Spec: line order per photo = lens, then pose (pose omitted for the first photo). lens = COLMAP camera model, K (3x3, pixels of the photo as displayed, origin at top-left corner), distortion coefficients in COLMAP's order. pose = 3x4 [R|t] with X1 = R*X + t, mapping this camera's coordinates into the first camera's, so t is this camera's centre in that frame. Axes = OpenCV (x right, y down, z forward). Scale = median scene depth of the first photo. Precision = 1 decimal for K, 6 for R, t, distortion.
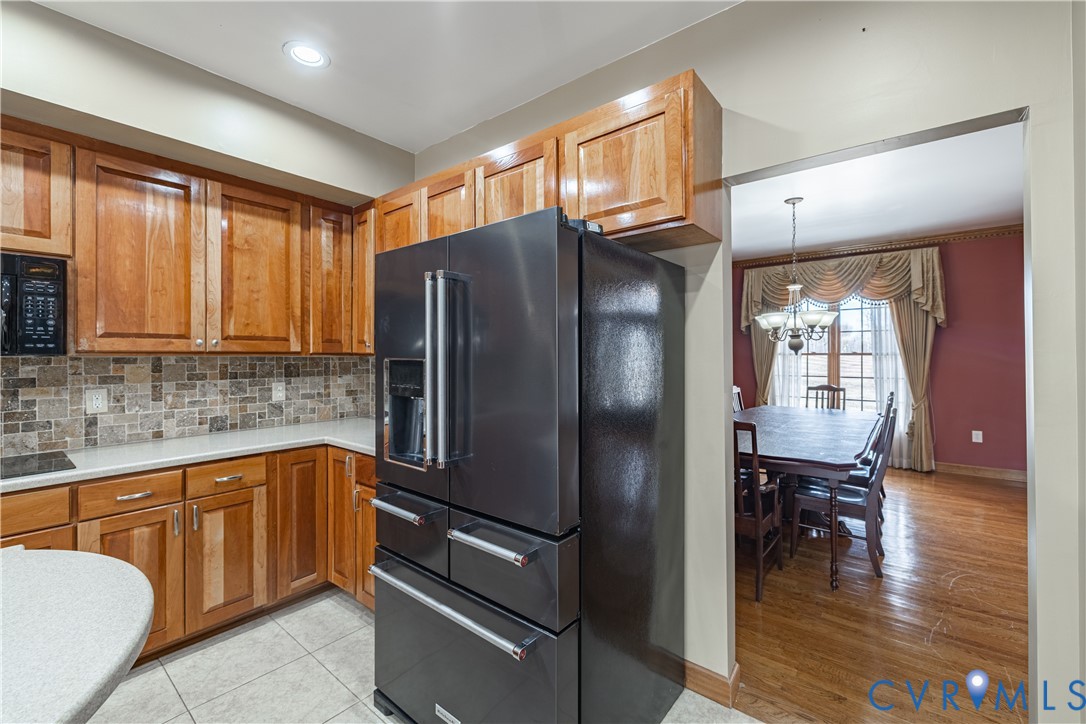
lens RADIAL K [[456.0, 0, 539.8], [0, 456.0, 360.7], [0, 0, 1]] dist [-0.001033, -0.000210]
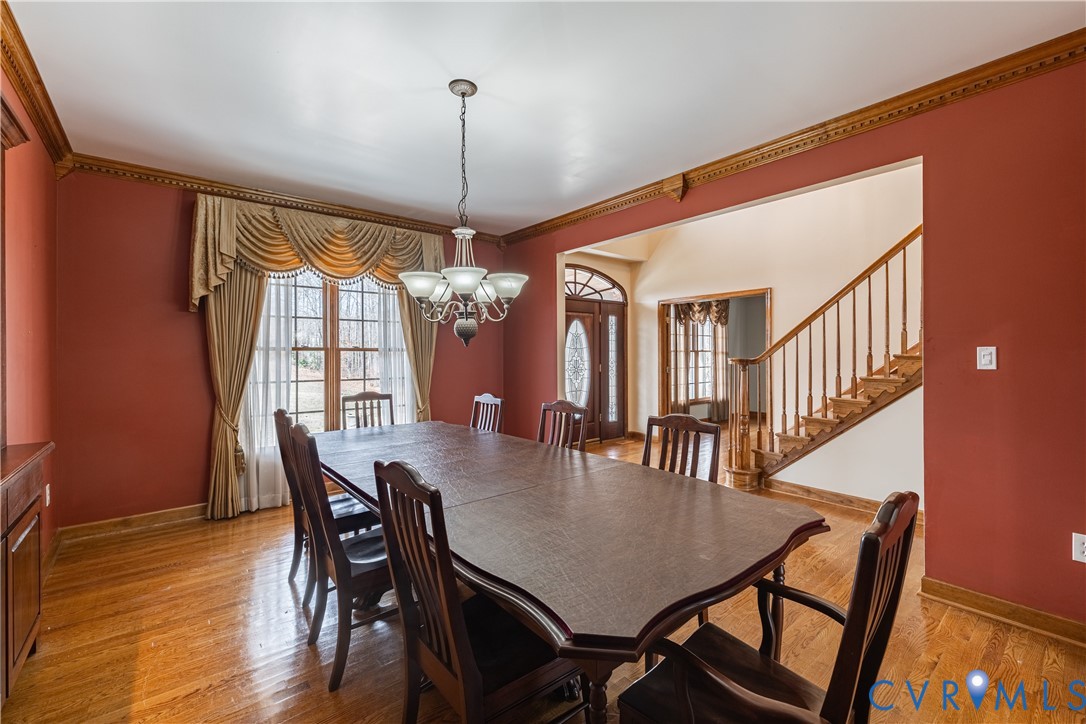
lens RADIAL K [[456.0, 0, 534.7], [0, 456.0, 361.2], [0, 0, 1]] dist [-0.001033, -0.000210]
pose [[0.195252, -0.010113, 0.980701, -0.018853], [0.009303, 0.999921, 0.008459, 0.002230], [-0.980709, 0.007472, 0.195331, 0.831648]]
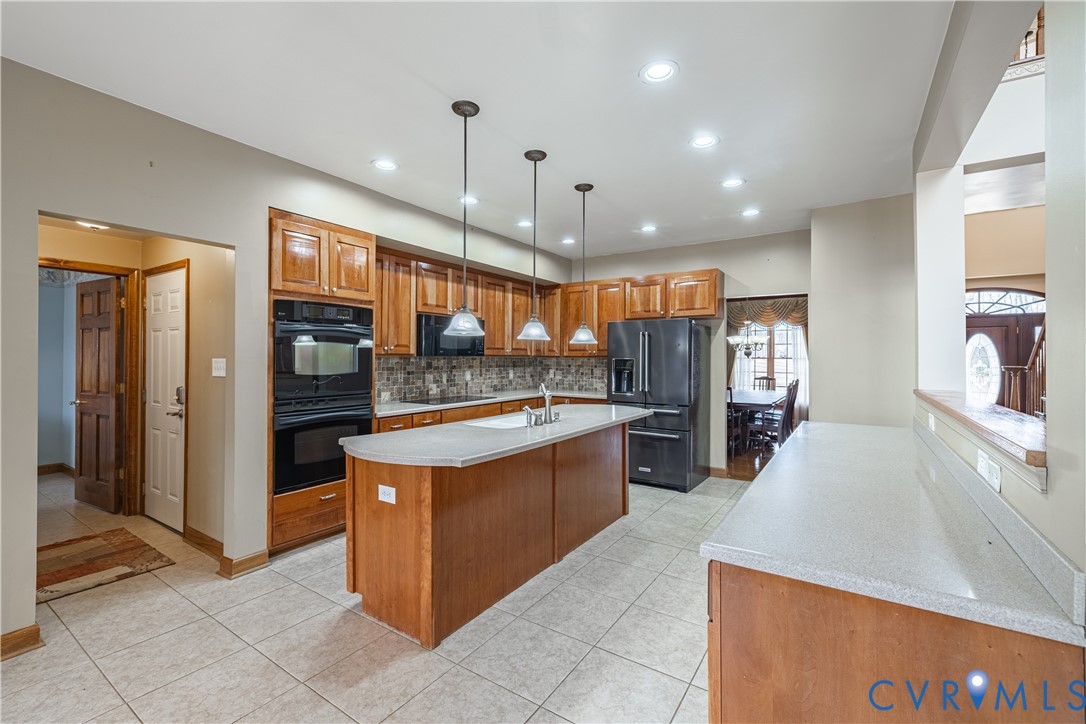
lens RADIAL K [[456.0, 0, 545.2], [0, 456.0, 358.5], [0, 0, 1]] dist [-0.001033, -0.000210]
pose [[0.995556, 0.008563, 0.093781, -0.459989], [-0.007890, 0.999940, -0.007542, 0.008134], [-0.093840, 0.006769, 0.995564, -0.815373]]
